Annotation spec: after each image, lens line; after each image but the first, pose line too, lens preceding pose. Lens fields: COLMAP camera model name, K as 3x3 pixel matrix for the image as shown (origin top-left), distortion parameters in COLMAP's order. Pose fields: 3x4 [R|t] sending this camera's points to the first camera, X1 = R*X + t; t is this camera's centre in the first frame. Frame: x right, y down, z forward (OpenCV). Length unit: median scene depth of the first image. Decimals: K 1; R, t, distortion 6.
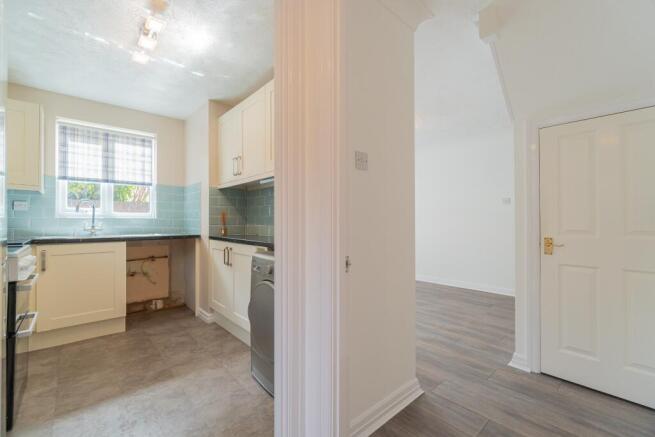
lens RADIAL K [[288.6, 0, 327.5], [0, 288.6, 218.5], [0, 0, 1]] dist [-0.000773, 0.000080]
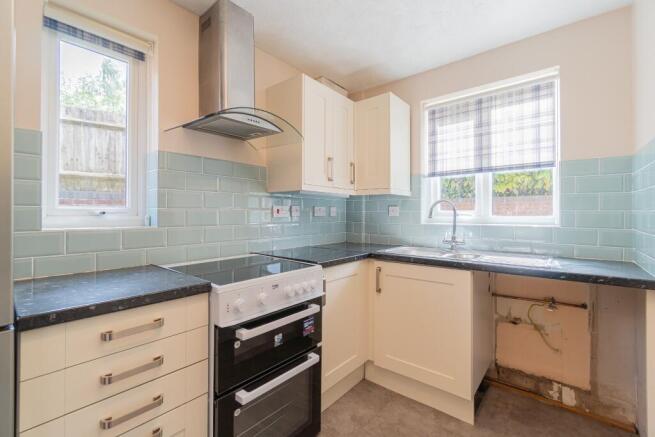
lens RADIAL K [[284.5, 0, 323.3], [0, 284.5, 212.9], [0, 0, 1]] dist [0.000236, 0.000219]
pose [[0.134690, -0.005201, -0.990874, -0.158987], [0.007951, 0.999960, -0.004168, -0.030504], [0.990856, -0.007317, 0.134726, 0.566868]]
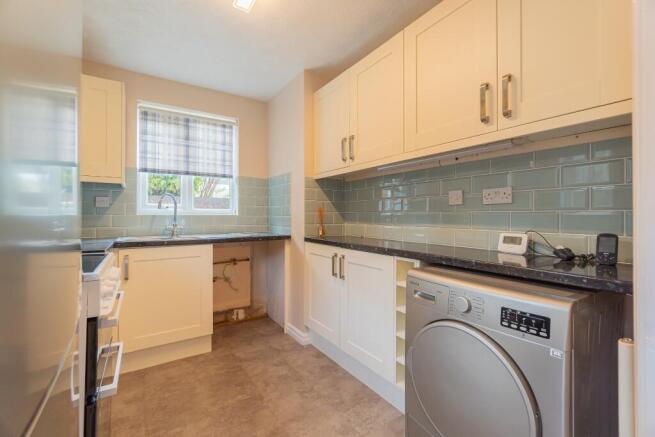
lens RADIAL K [[284.5, 0, 323.3], [0, 284.5, 212.9], [0, 0, 1]] dist [0.000236, 0.000219]
pose [[0.988114, 0.000281, -0.153725, -0.230686], [-0.000420, 1.000000, -0.000869, -0.008030], [0.153725, 0.000923, 0.988113, 0.214331]]
